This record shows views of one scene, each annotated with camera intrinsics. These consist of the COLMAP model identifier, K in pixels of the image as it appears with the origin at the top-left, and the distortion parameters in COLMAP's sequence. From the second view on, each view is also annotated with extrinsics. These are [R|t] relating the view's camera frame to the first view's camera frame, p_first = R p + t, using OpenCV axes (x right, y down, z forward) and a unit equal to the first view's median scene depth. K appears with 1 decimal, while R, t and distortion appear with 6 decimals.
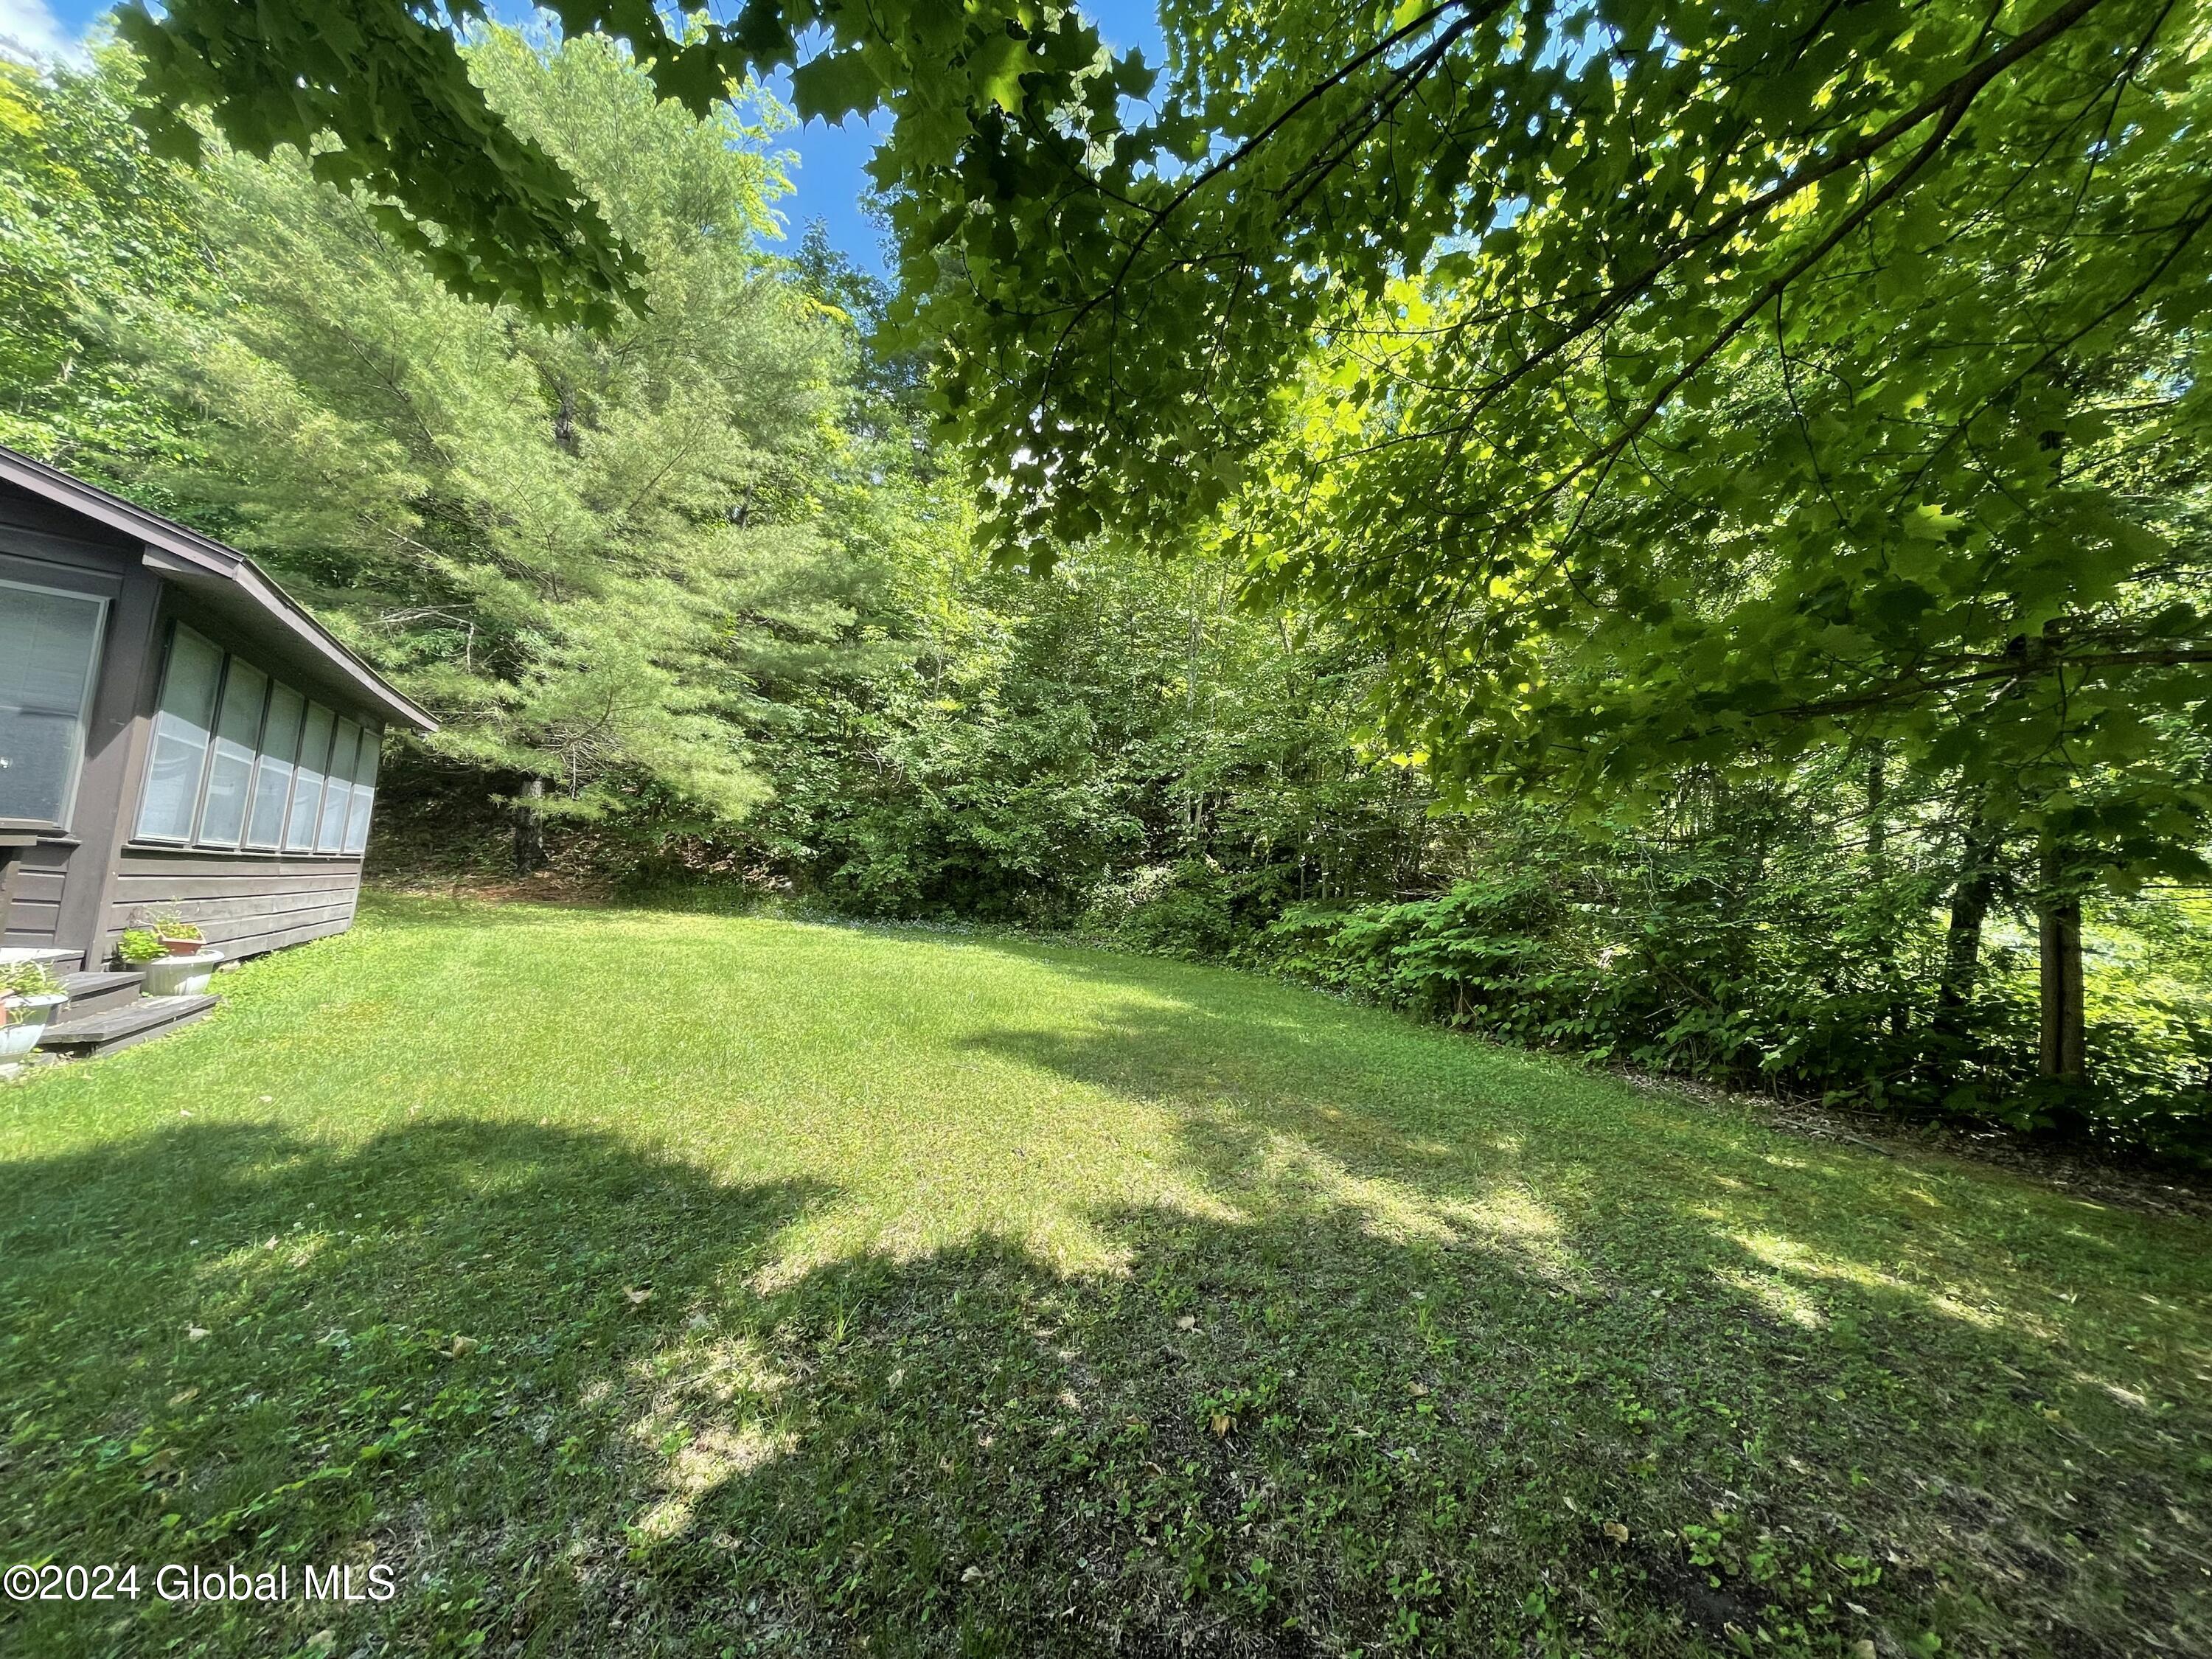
lens RADIAL K [[890.5, 0, 1102.2], [0, 890.5, 832.2], [0, 0, 1]] dist [-0.002942, 0.000703]
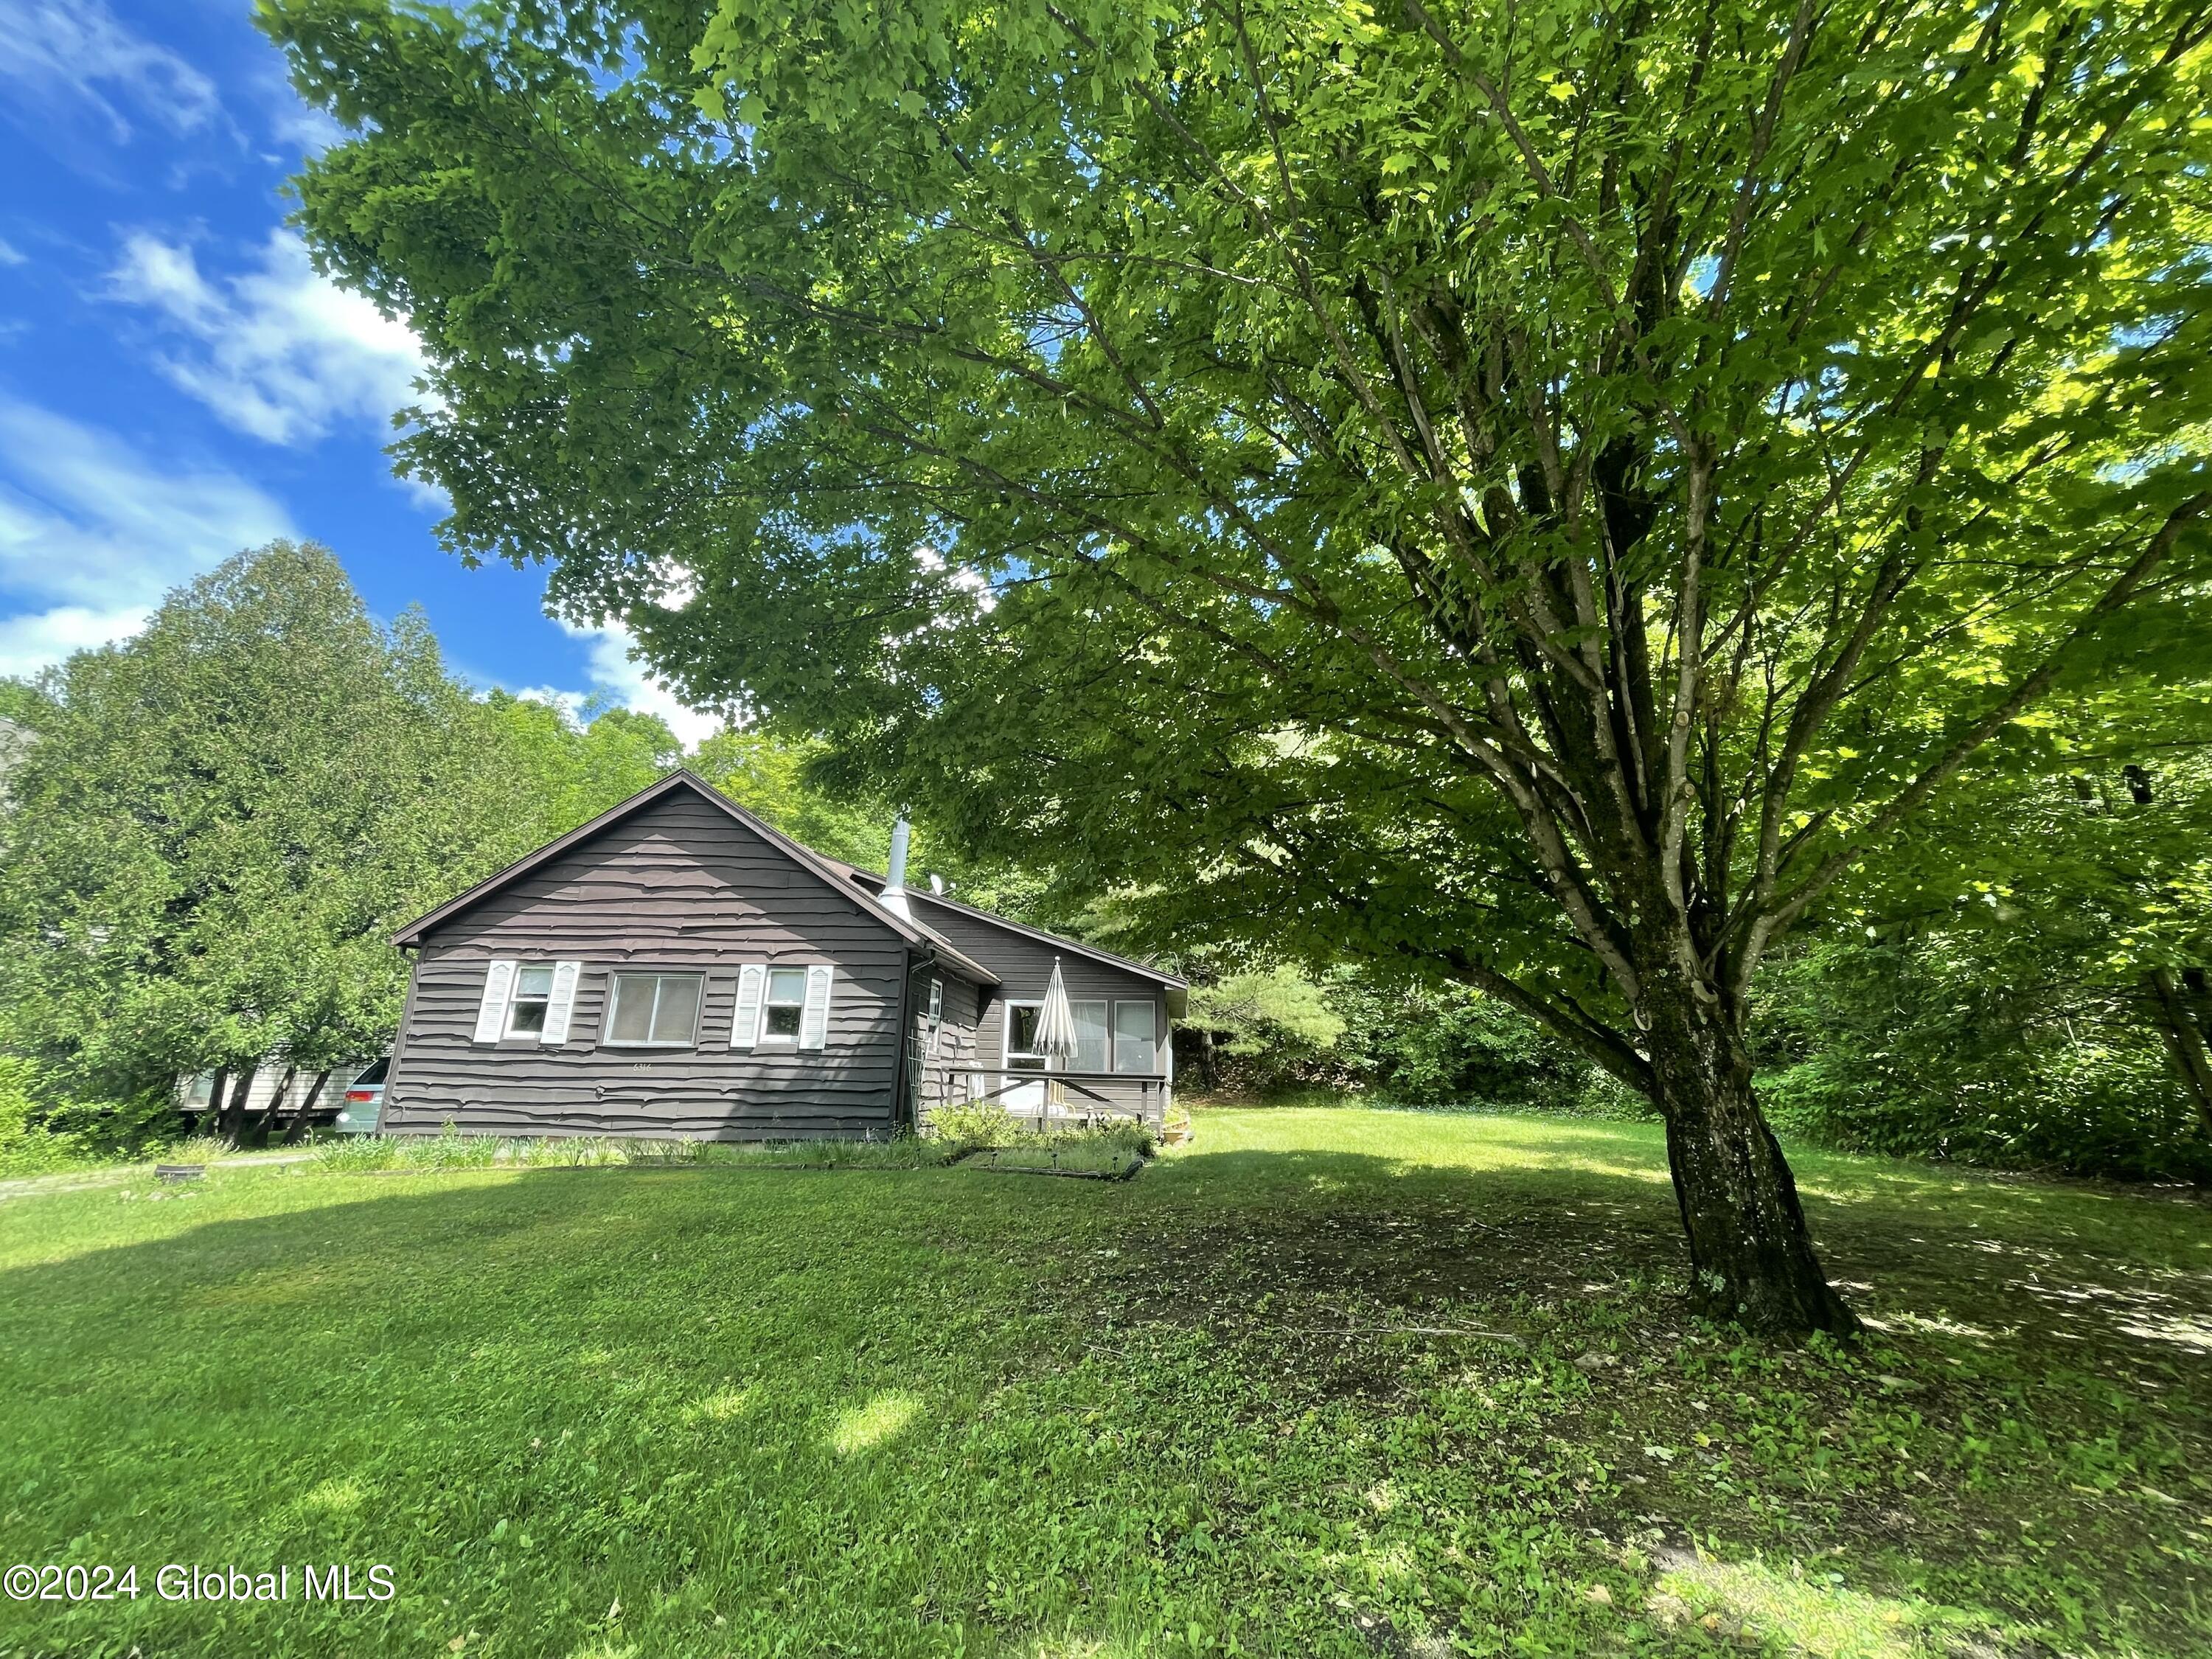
lens RADIAL K [[890.5, 0, 1108.0], [0, 890.5, 830.3], [0, 0, 1]] dist [-0.002942, 0.000703]
pose [[0.832028, -0.220402, -0.509070, 0.161435], [0.097984, 0.961645, -0.256200, -0.014538], [0.546012, 0.163285, 0.821711, -0.577793]]
